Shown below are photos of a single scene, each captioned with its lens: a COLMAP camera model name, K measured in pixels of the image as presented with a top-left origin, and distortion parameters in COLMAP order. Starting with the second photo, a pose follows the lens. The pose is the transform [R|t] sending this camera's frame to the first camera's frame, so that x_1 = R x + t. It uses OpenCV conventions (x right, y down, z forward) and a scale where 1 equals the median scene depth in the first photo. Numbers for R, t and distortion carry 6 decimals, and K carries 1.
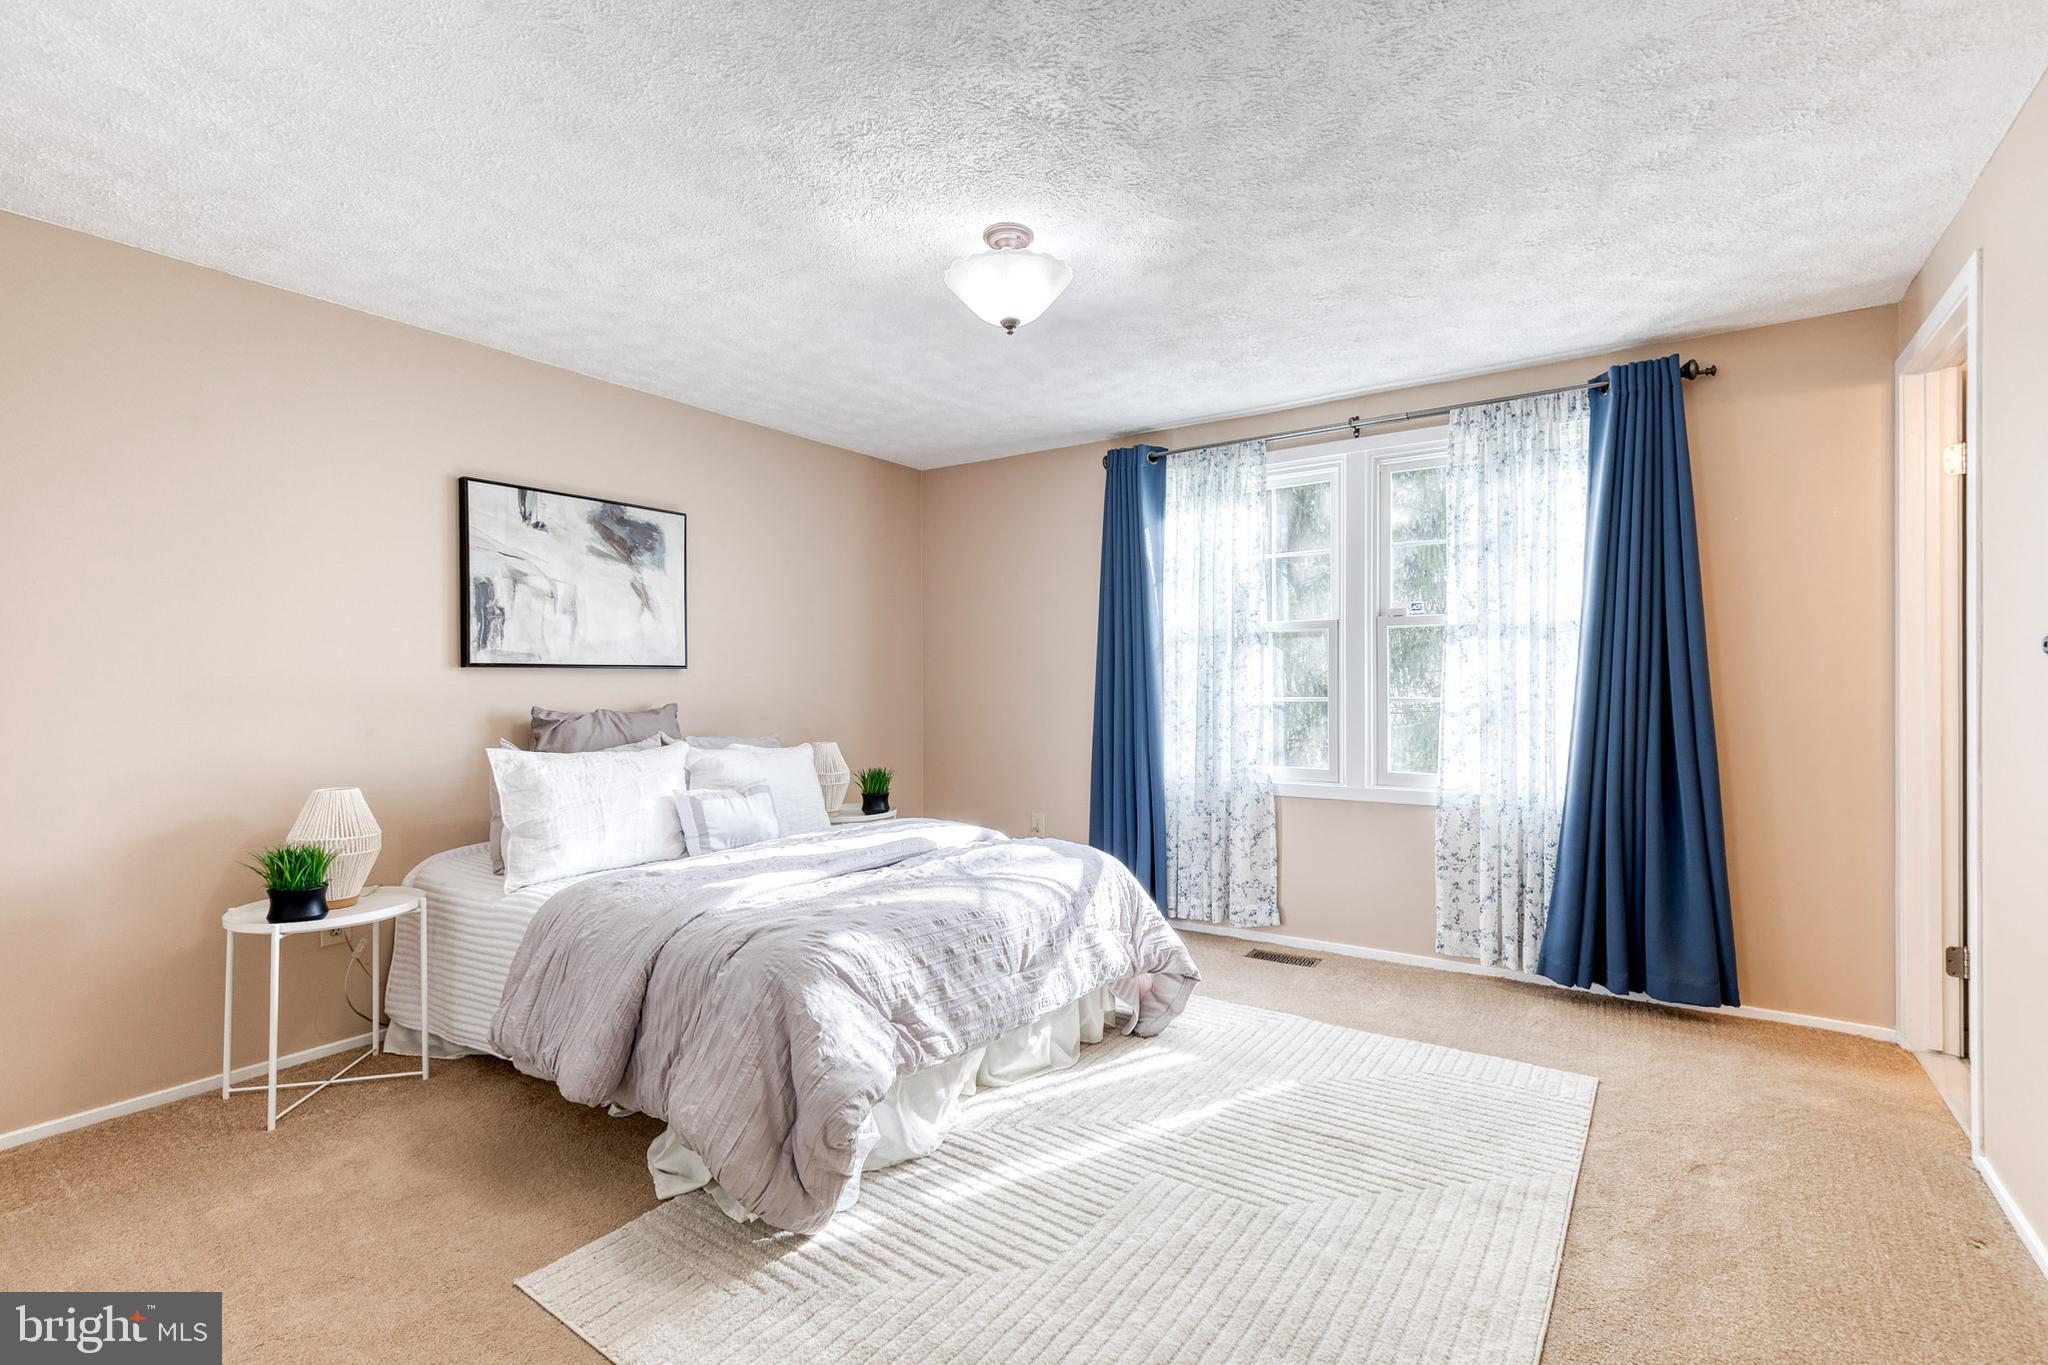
lens RADIAL K [[920.6, 0, 1036.7], [0, 920.6, 678.0], [0, 0, 1]] dist [0.002761, -0.001084]
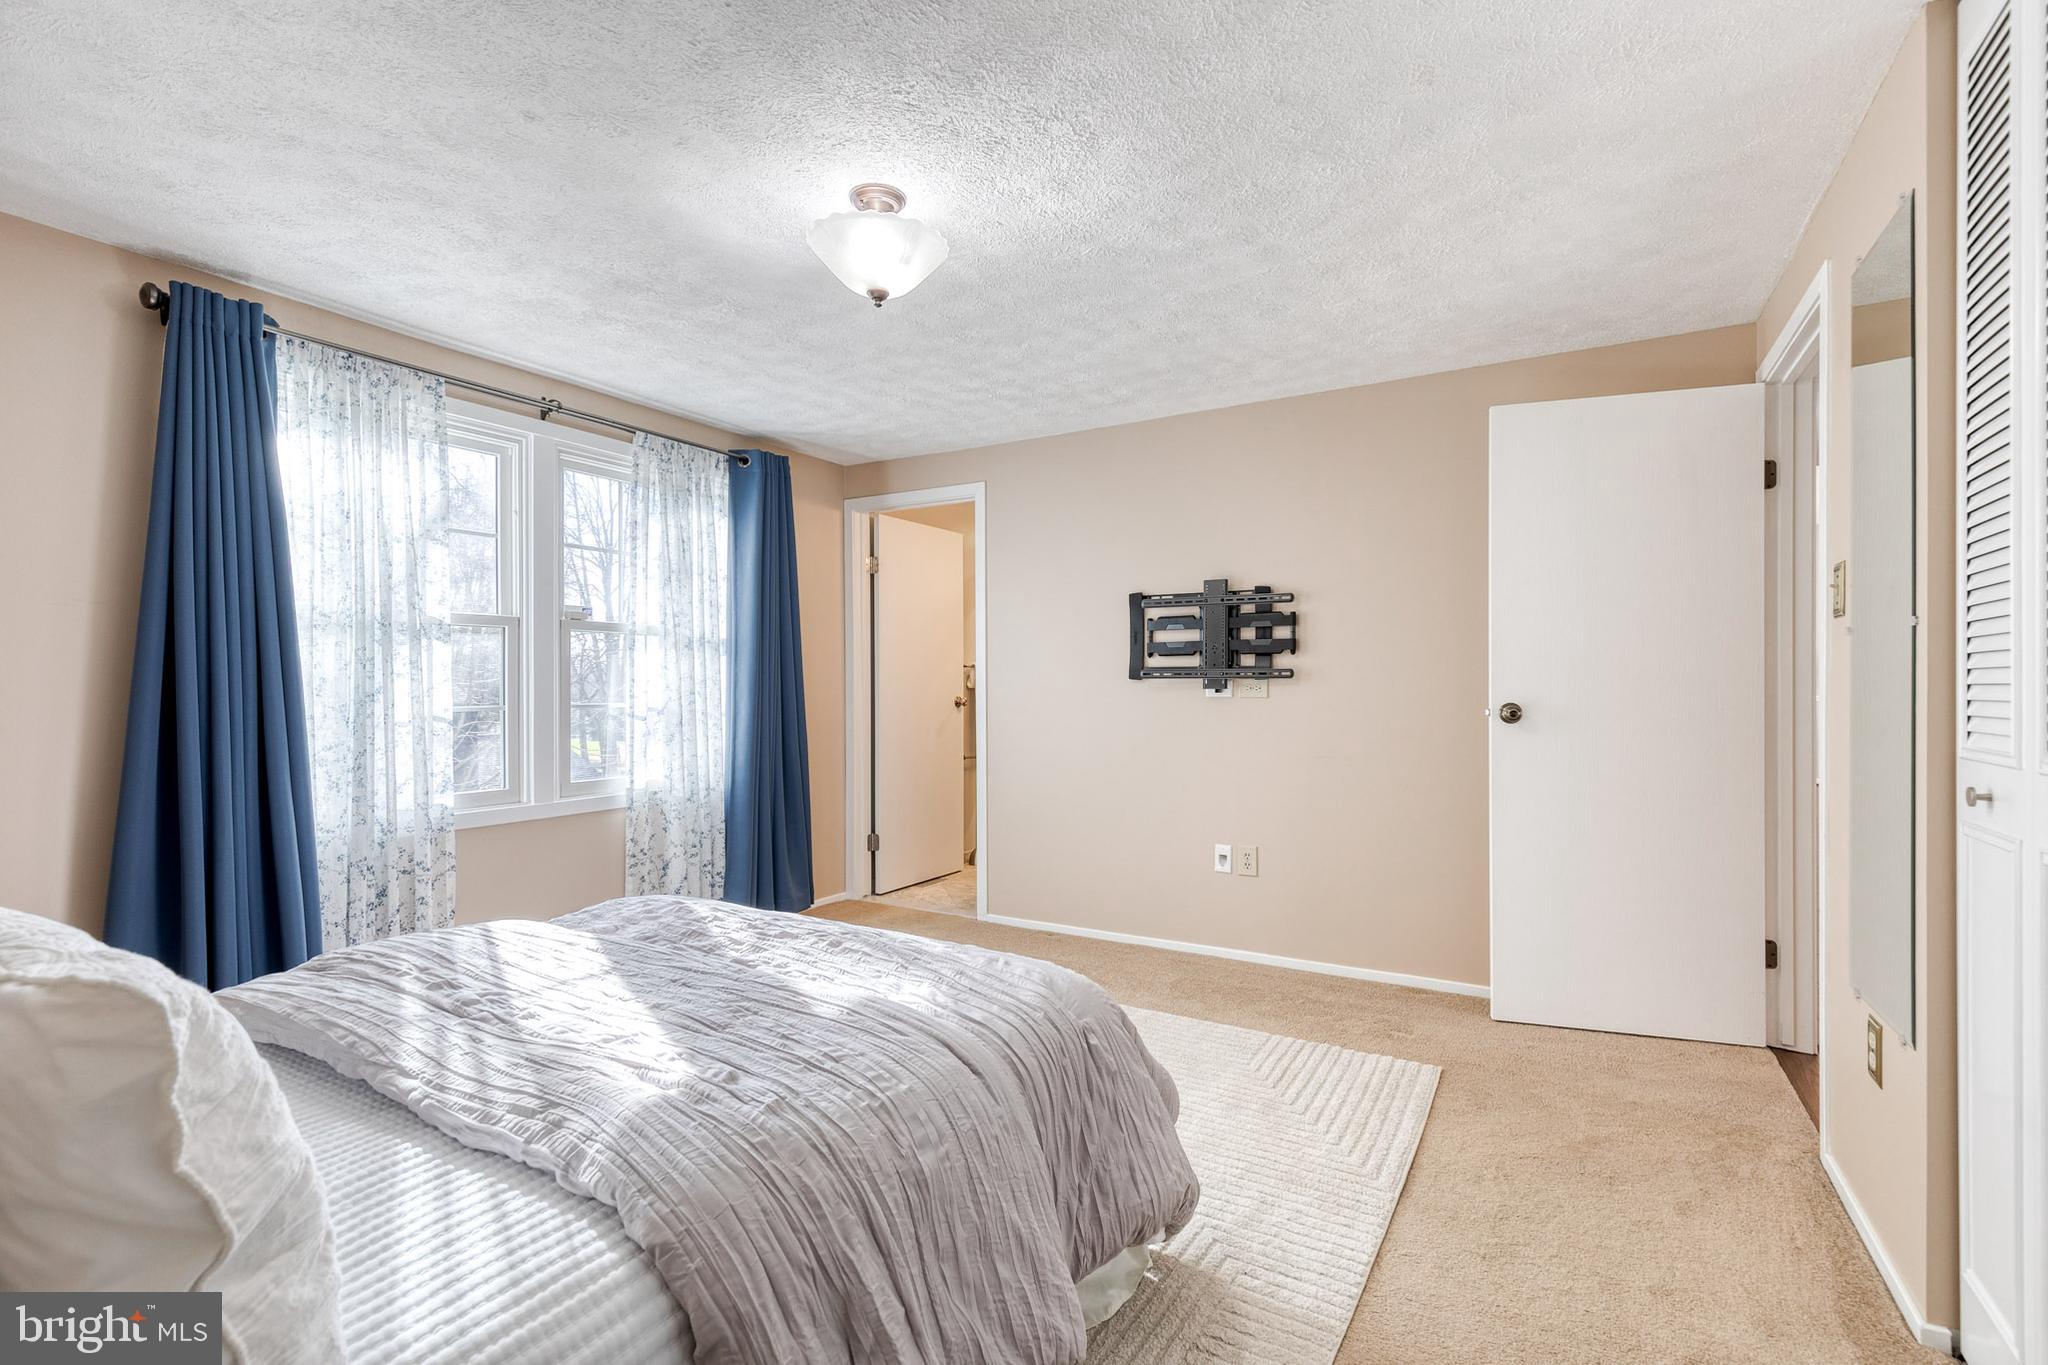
lens RADIAL K [[920.6, 0, 1036.7], [0, 920.6, 678.0], [0, 0, 1]] dist [0.002761, -0.001084]
pose [[-0.075487, 0.004299, 0.997137, -0.648826], [-0.007798, 0.999958, -0.004902, -0.005667], [-0.997116, -0.008146, -0.075451, 0.630037]]
